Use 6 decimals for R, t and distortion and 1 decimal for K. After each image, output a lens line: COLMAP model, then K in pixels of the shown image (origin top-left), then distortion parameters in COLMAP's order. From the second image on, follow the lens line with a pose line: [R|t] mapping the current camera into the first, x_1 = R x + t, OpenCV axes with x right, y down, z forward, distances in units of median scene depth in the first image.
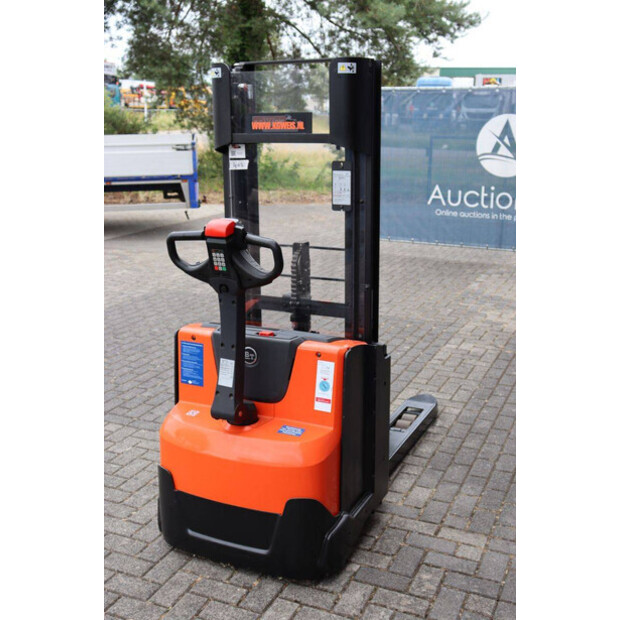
lens RADIAL K [[758.0, 0, 310.0], [0, 758.0, 310.0], [0, 0, 1]] dist [0.017198, 0.053921]
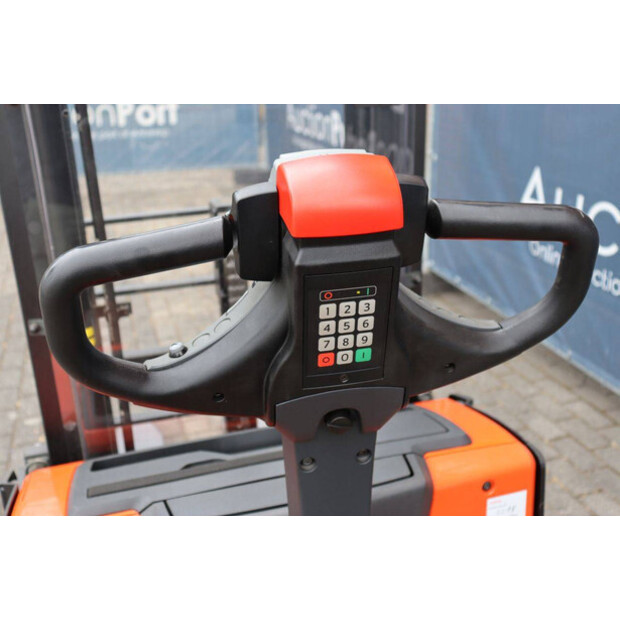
lens RADIAL K [[758.0, 0, 310.0], [0, 758.0, 310.0], [0, 0, 1]] dist [0.017198, 0.053921]
pose [[0.764321, -0.240939, 0.598132, -0.272900], [0.179902, 0.970417, 0.161015, -0.112372], [-0.619233, -0.015462, 0.785055, 0.814185]]
